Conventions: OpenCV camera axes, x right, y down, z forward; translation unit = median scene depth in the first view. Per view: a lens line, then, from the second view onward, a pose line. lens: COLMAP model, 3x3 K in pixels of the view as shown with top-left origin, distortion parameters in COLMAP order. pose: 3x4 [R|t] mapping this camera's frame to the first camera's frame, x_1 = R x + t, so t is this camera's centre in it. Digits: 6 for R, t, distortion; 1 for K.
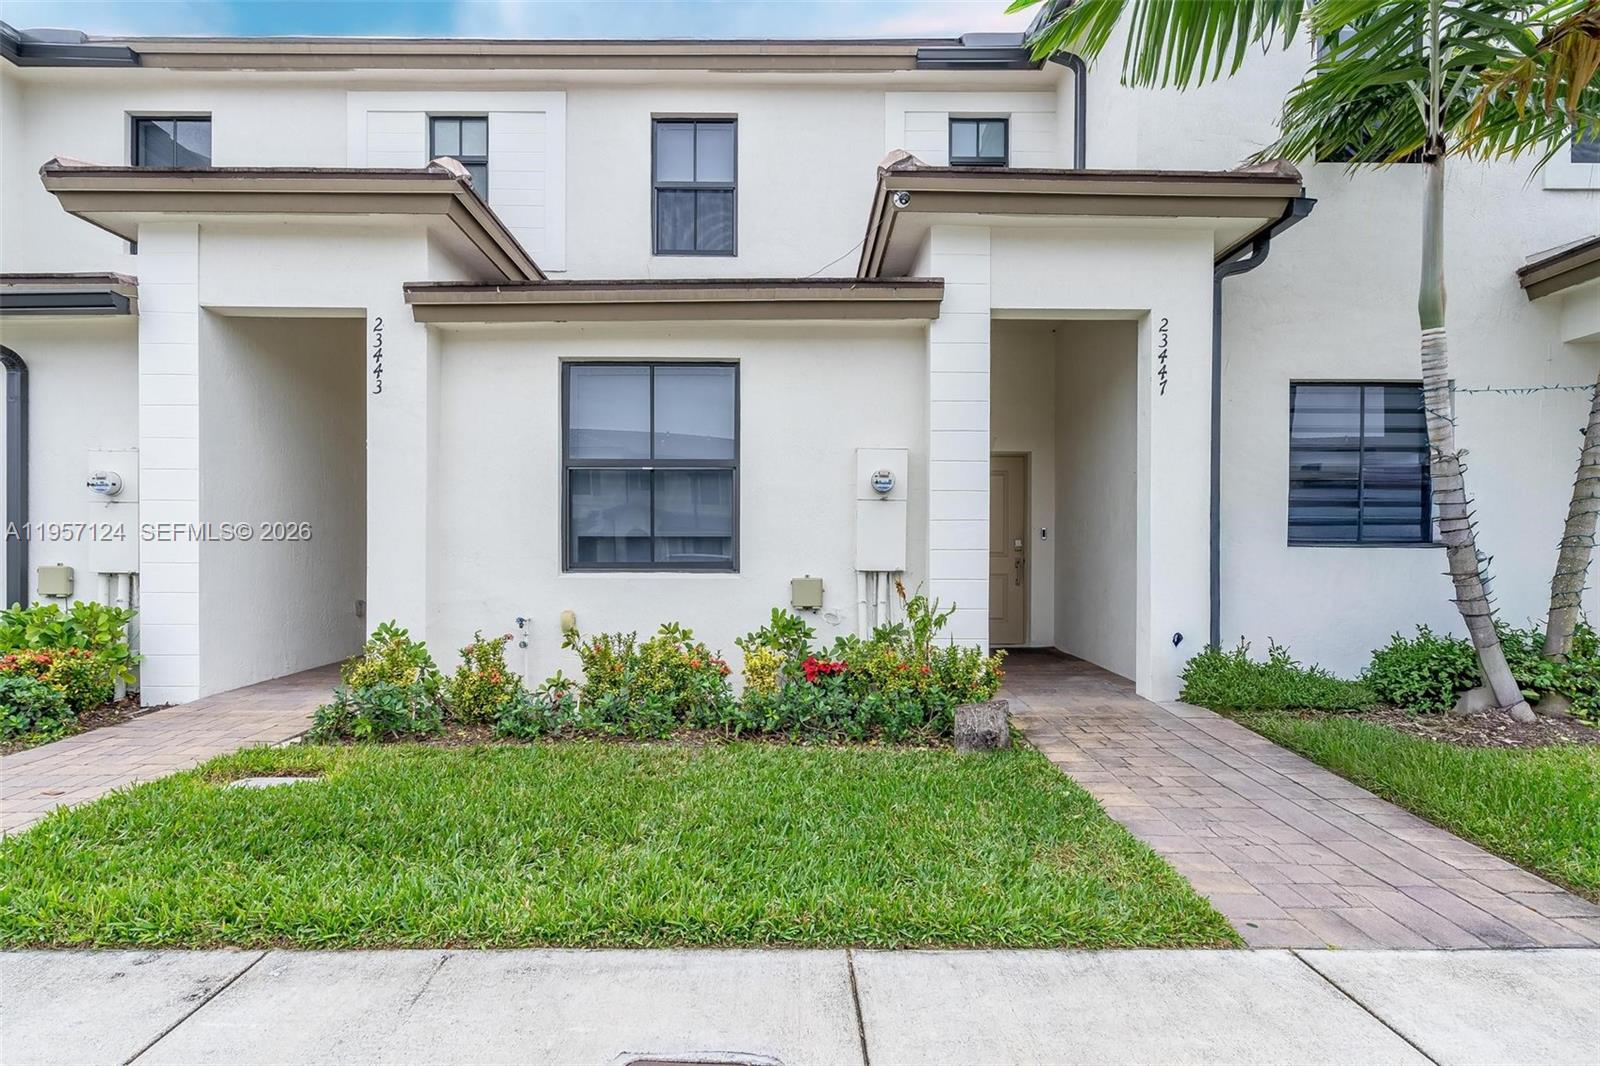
lens RADIAL K [[727.2, 0, 802.3], [0, 727.2, 564.5], [0, 0, 1]] dist [-0.001850, 0.000362]
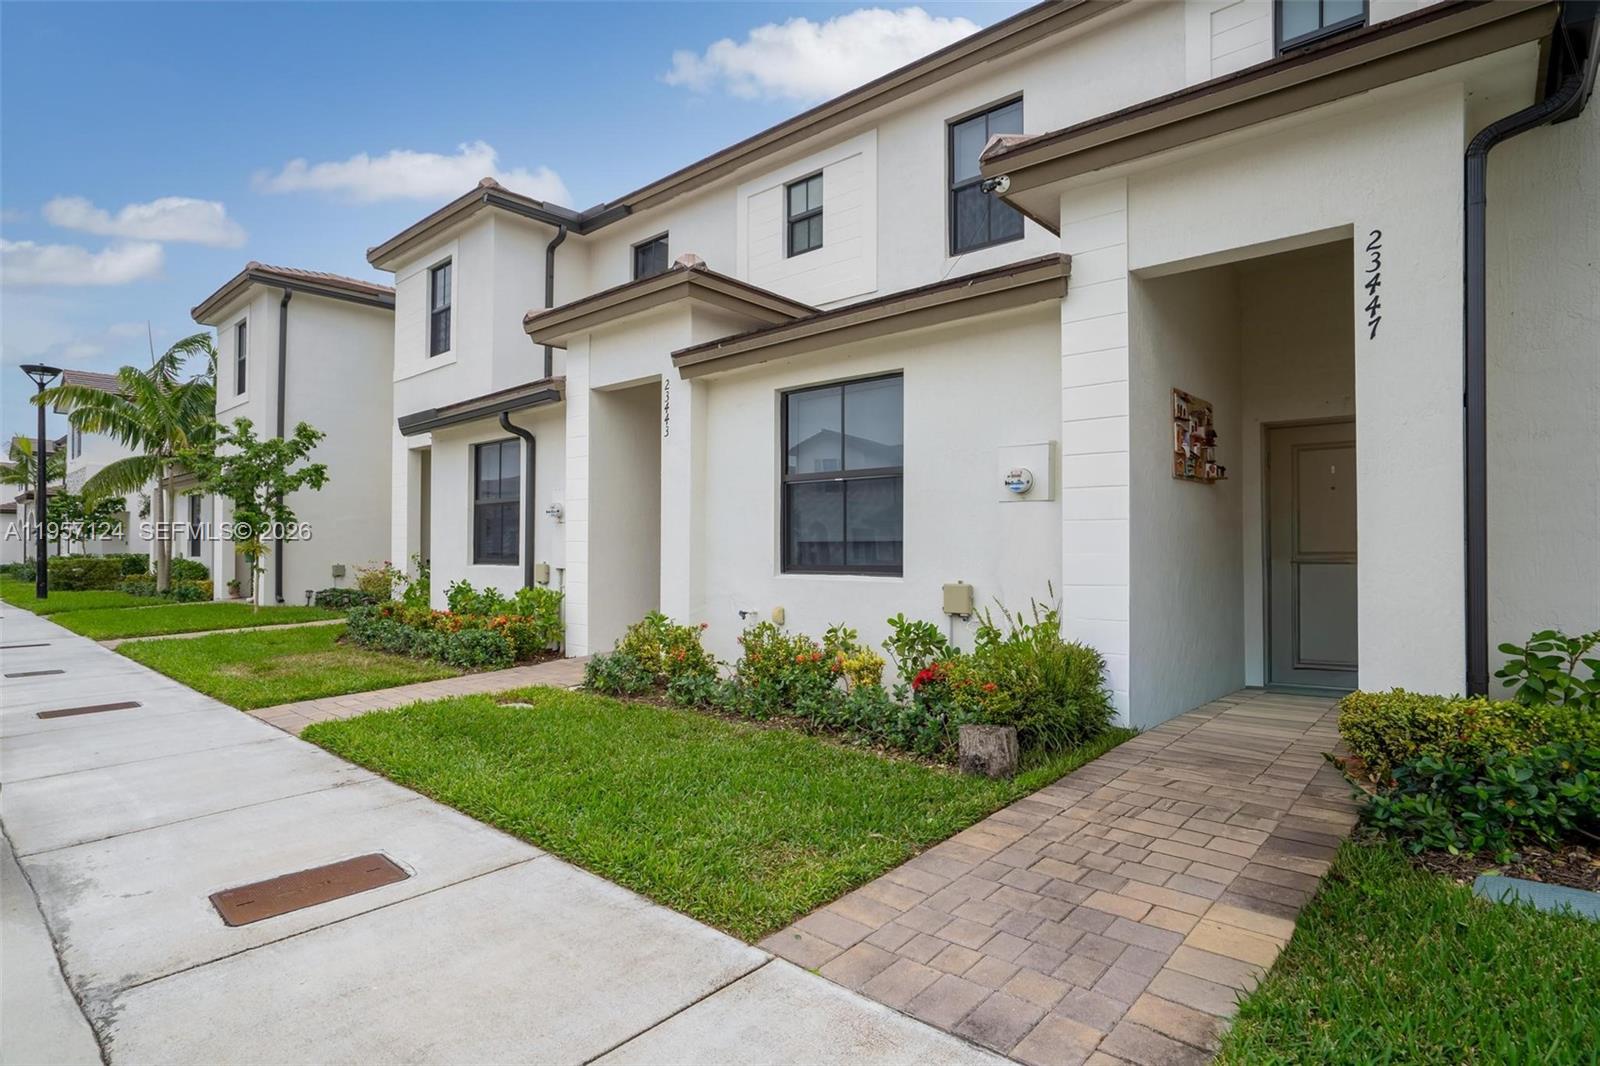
lens RADIAL K [[808.9, 0, 800.0], [0, 808.9, 533.0], [0, 0, 1]] dist [-0.028613, 0.000912]
pose [[0.752925, -0.014046, -0.657957, 0.567925], [-0.003231, 0.999681, -0.025039, -0.021741], [0.658098, 0.020978, 0.752640, 0.050644]]
